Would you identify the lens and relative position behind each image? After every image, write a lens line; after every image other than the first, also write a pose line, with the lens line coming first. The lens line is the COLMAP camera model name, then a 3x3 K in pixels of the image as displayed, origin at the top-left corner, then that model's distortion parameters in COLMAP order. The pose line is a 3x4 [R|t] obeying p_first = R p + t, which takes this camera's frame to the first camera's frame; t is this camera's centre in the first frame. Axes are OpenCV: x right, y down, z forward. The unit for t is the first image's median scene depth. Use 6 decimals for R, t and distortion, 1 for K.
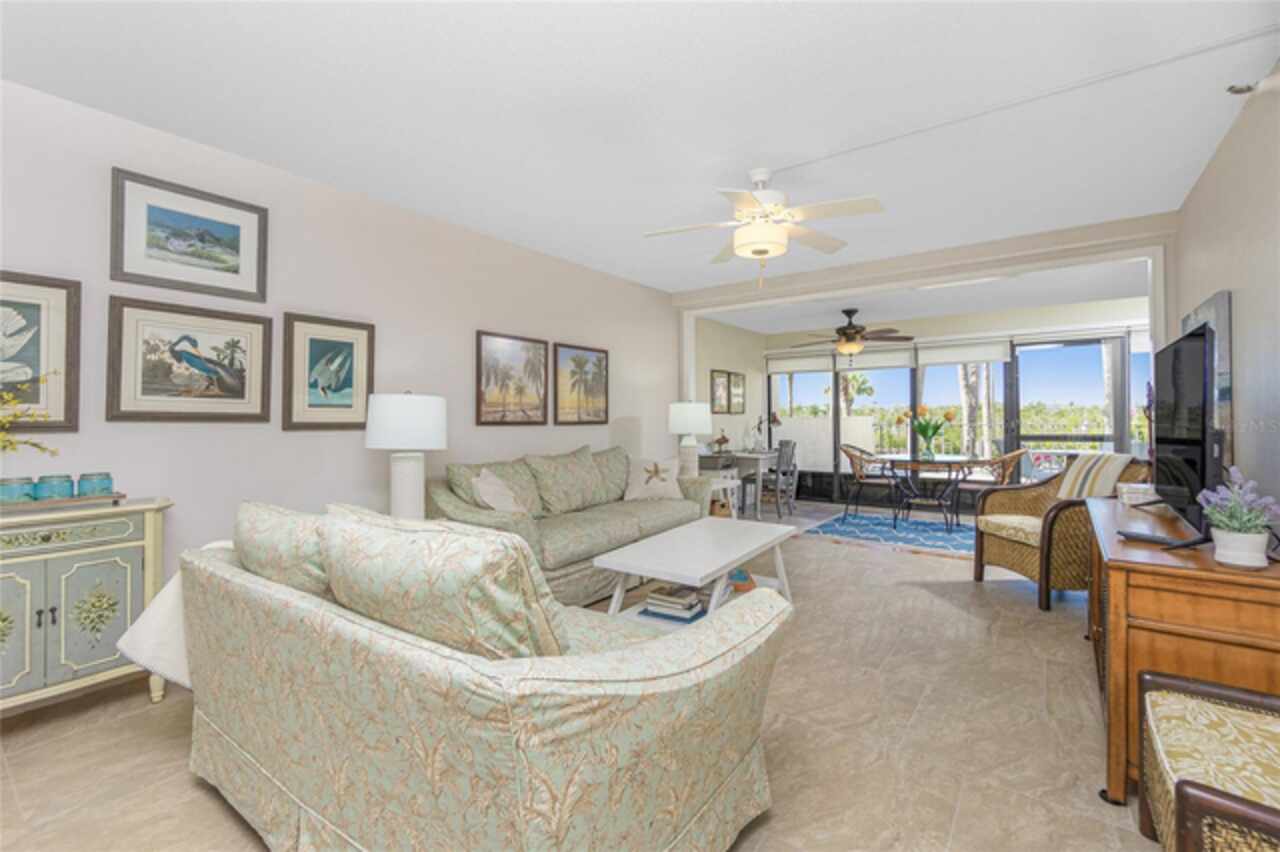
lens RADIAL K [[547.2, 0, 628.2], [0, 547.2, 414.3], [0, 0, 1]] dist [-0.002824, 0.000374]
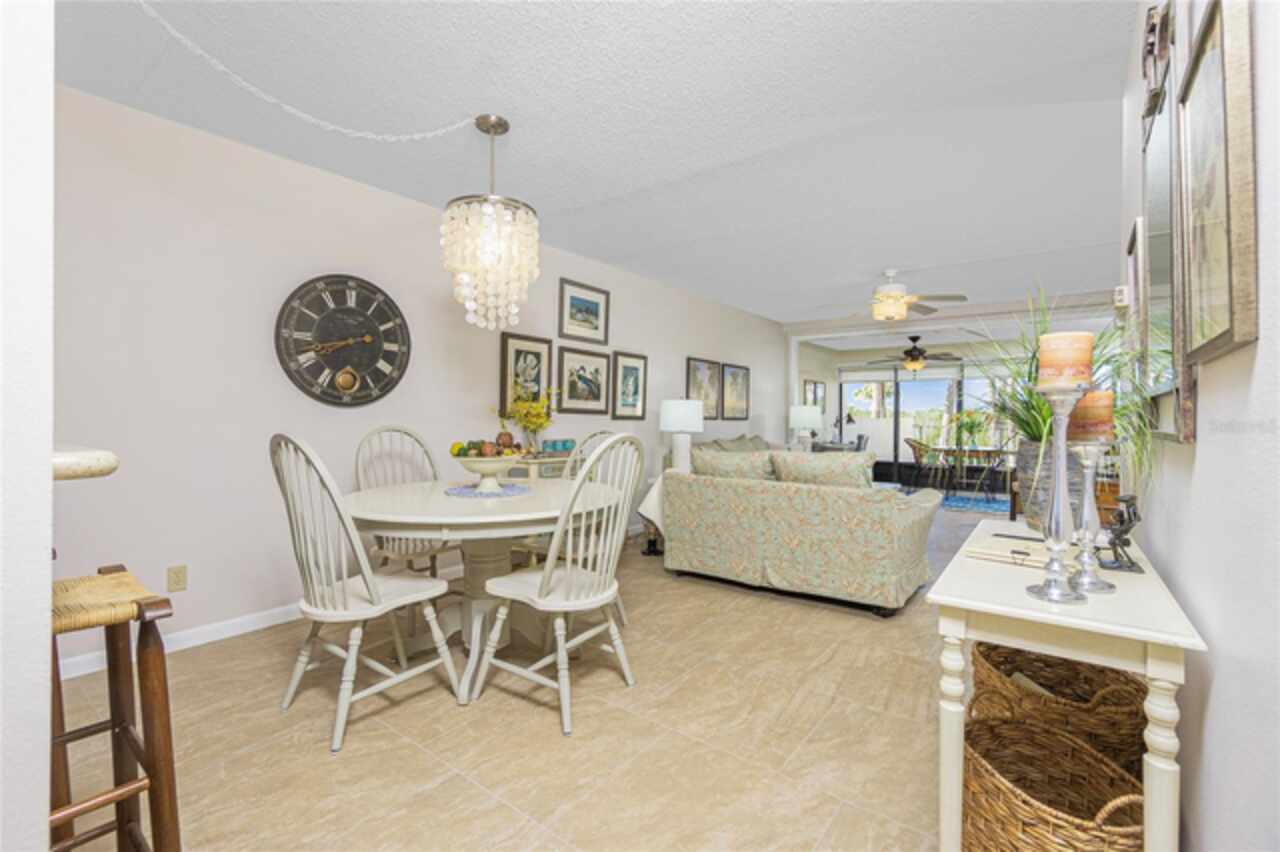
lens RADIAL K [[563.7, 0, 638.2], [0, 563.7, 417.0], [0, 0, 1]] dist [-0.001213, 0.000294]
pose [[0.999904, 0.013771, -0.001320, -0.645027], [-0.013763, 0.999888, 0.005944, 0.011471], [0.001402, -0.005925, 0.999981, -0.911761]]
